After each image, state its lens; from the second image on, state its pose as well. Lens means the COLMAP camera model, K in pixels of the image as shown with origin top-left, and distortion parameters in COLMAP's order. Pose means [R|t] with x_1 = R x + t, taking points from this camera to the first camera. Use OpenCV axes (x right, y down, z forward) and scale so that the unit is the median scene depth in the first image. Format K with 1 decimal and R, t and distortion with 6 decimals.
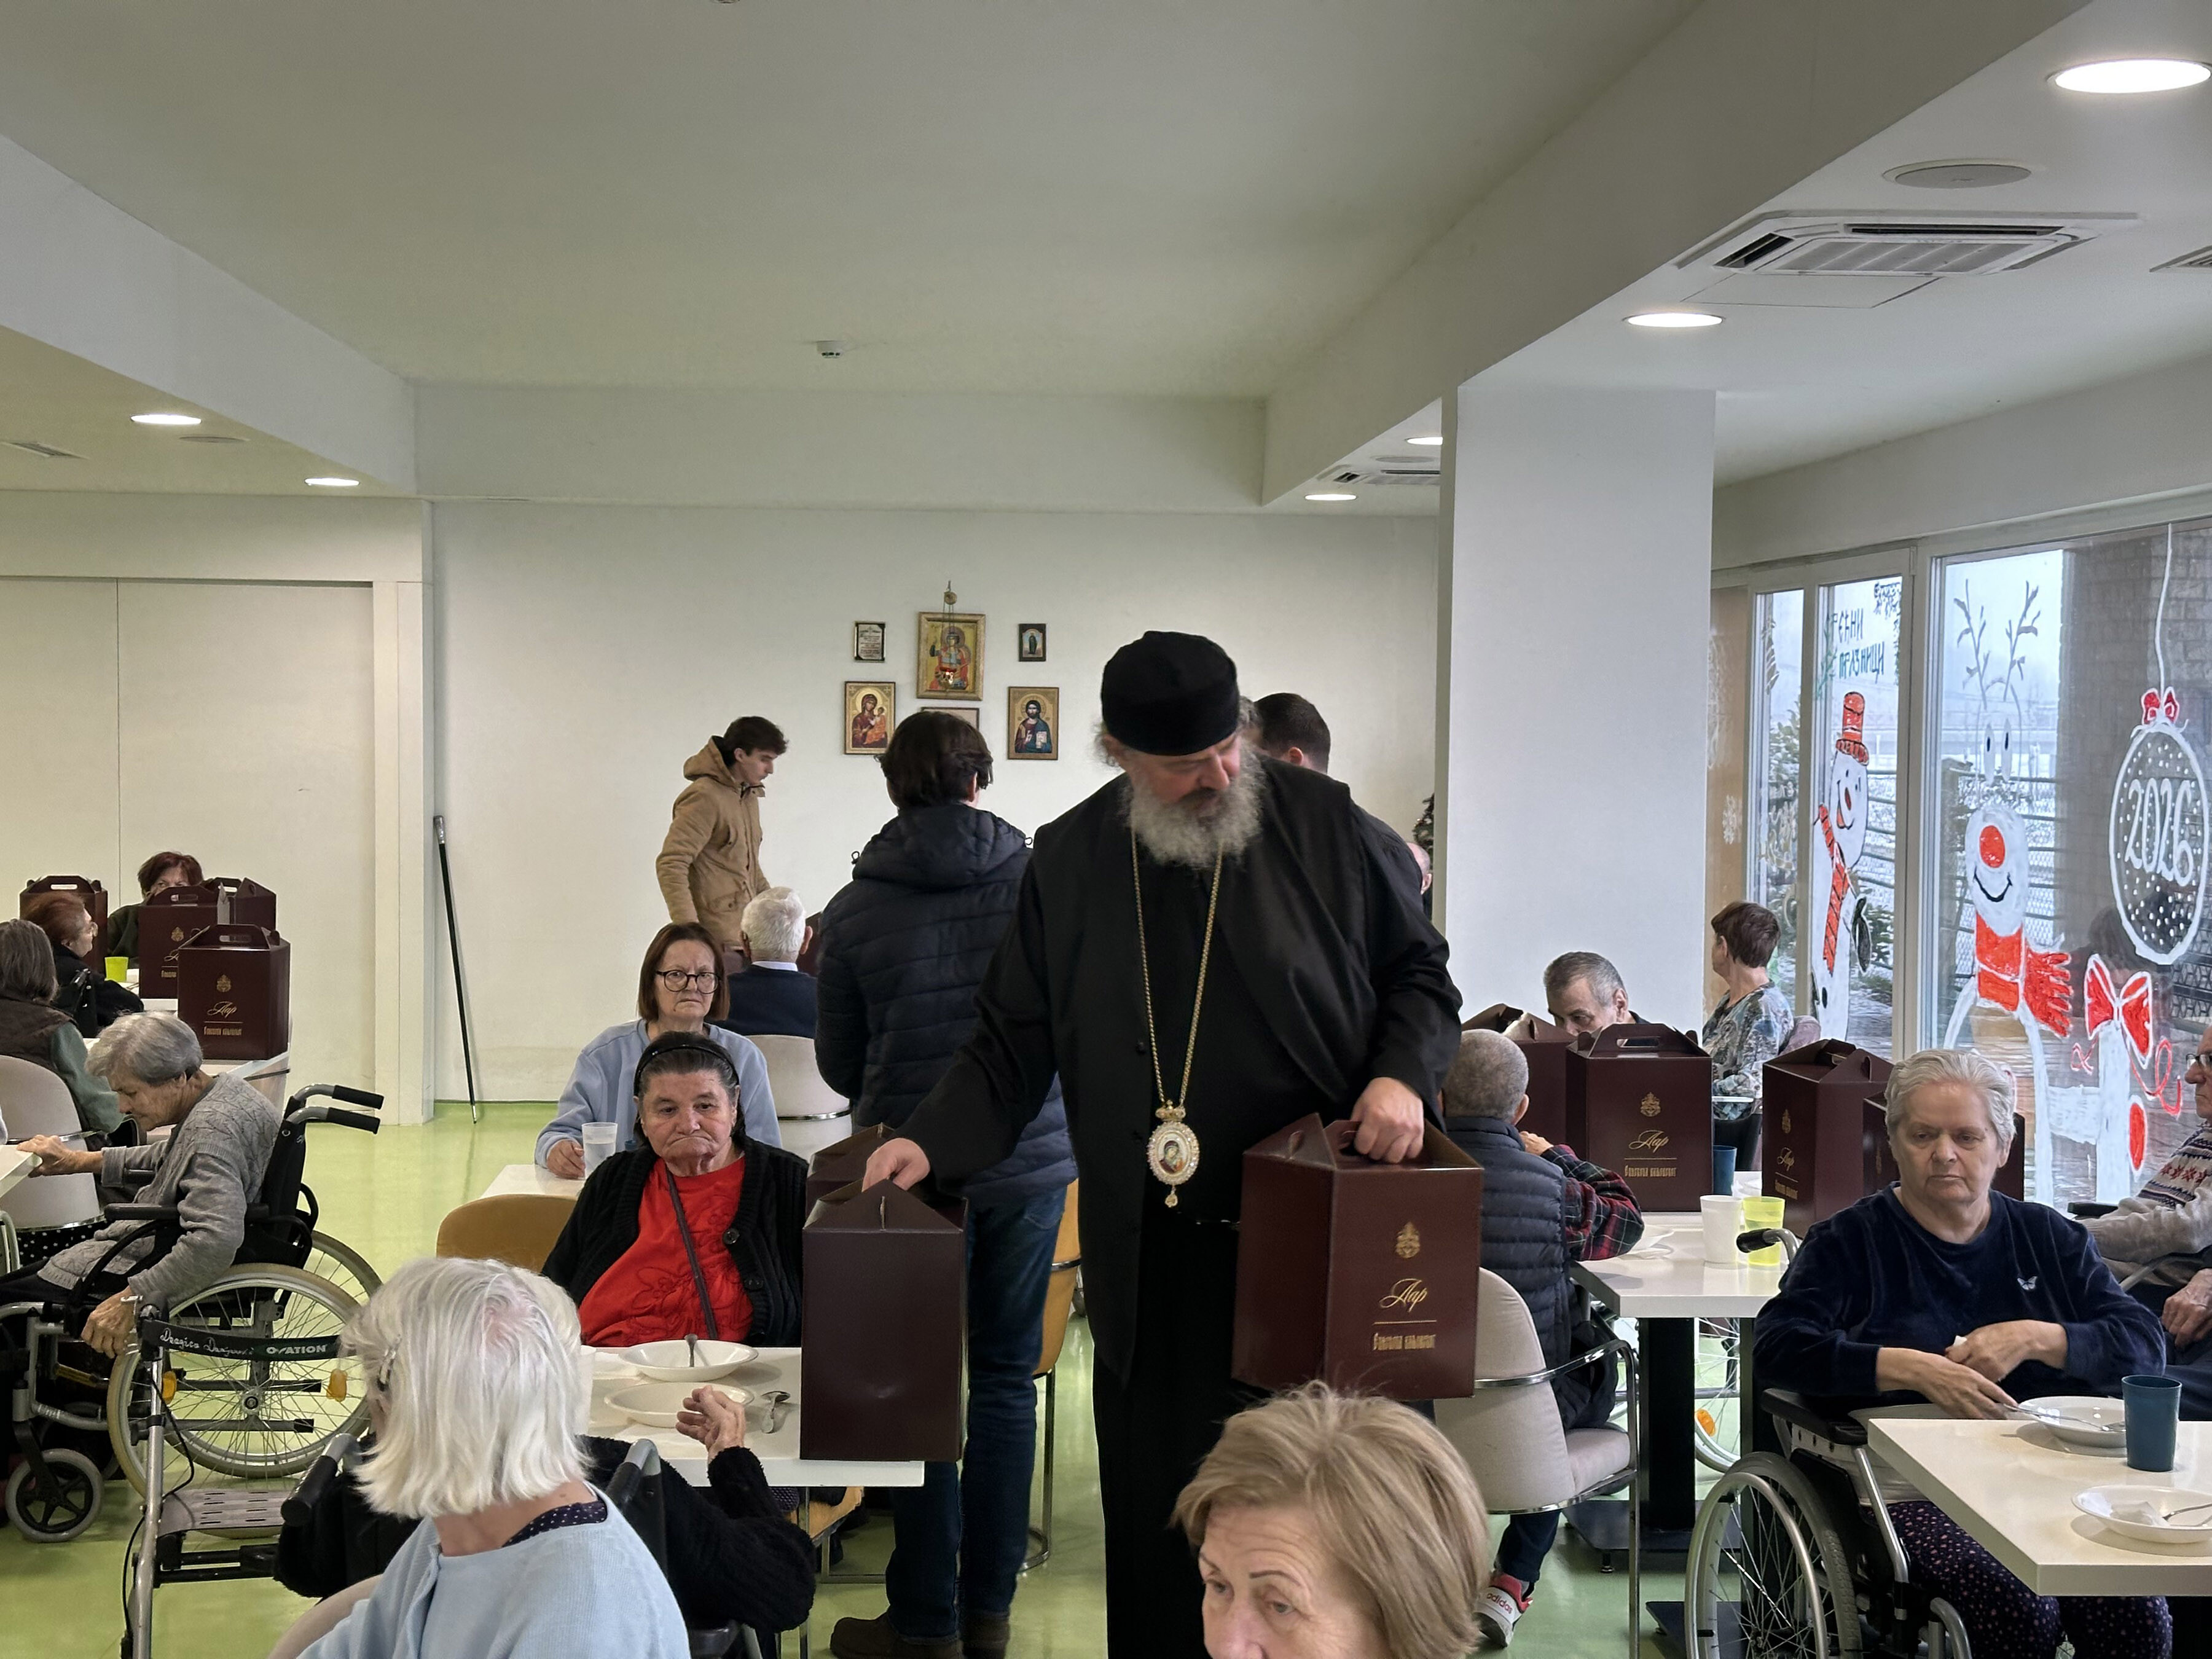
lens RADIAL K [[3101.4, 0, 1111.3], [0, 3101.4, 824.3], [0, 0, 1]] dist [0.153801, 0.000000]
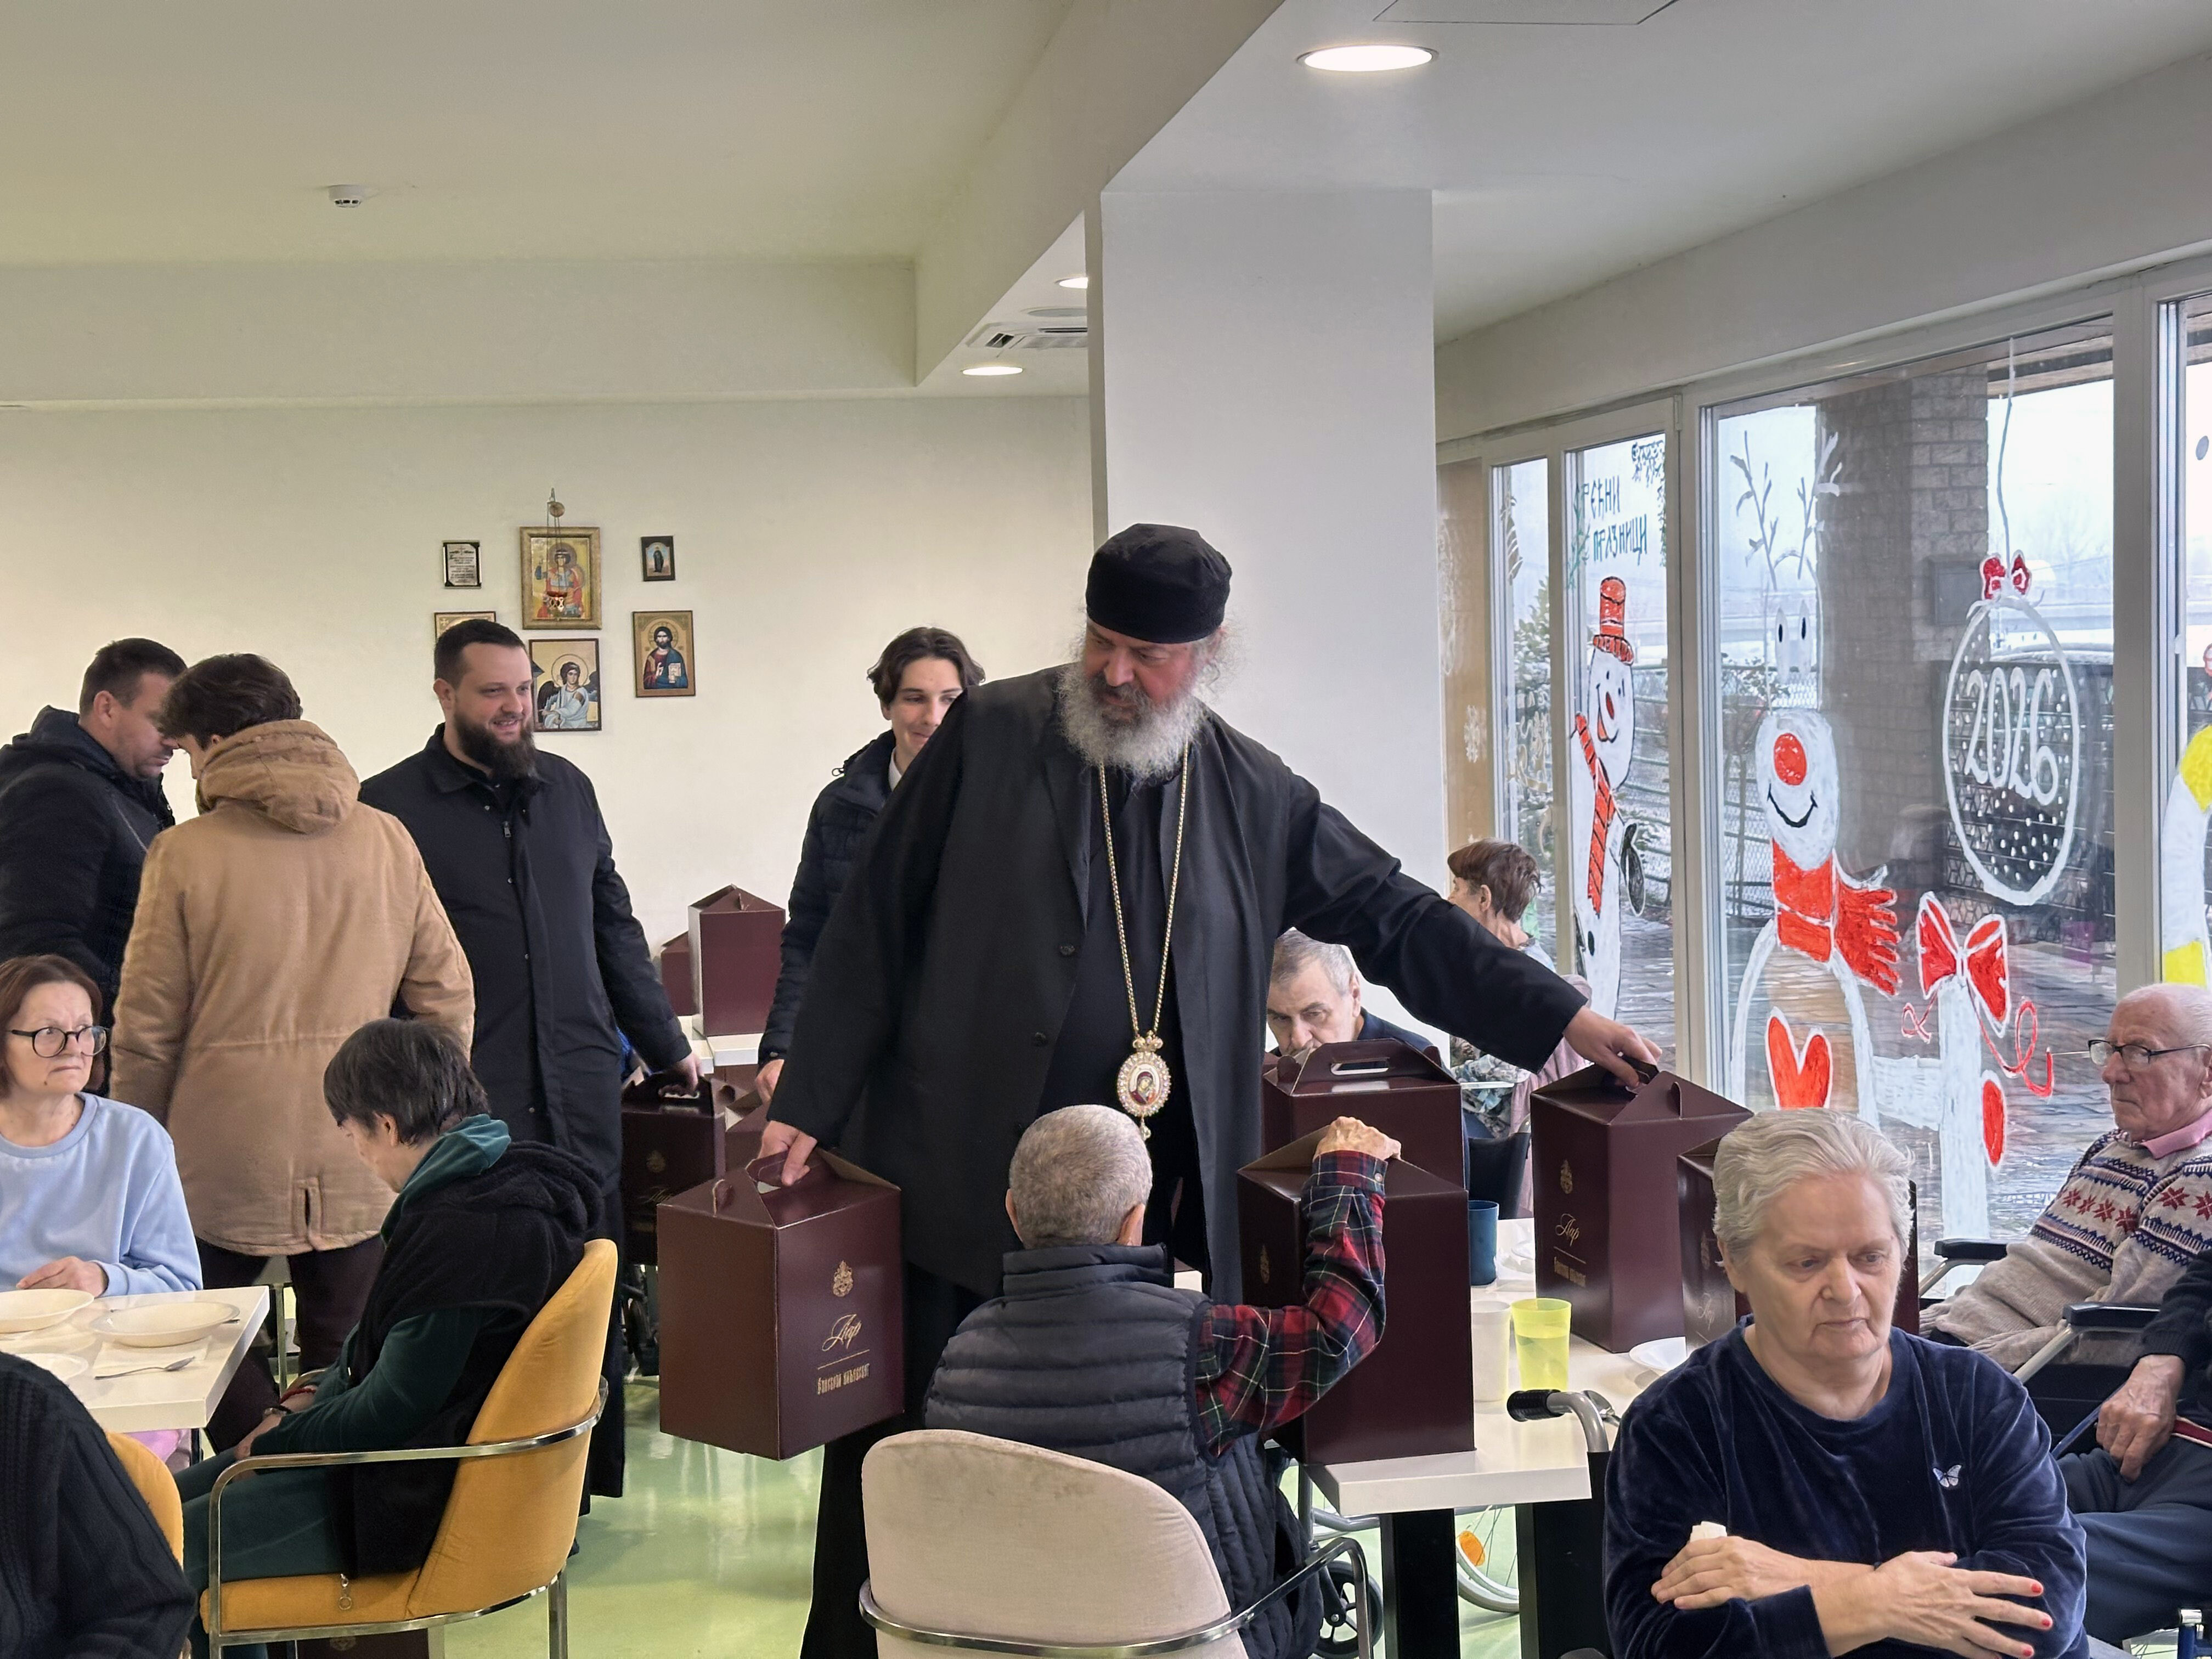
lens RADIAL K [[3101.4, 0, 1102.4], [0, 3101.4, 832.2], [0, 0, 1]] dist [0.153801, 0.000000]
pose [[0.996079, -0.046032, 0.075552, 0.038002], [0.043873, 0.998587, 0.029987, -0.005558], [-0.076826, -0.026555, 0.996691, 0.189801]]
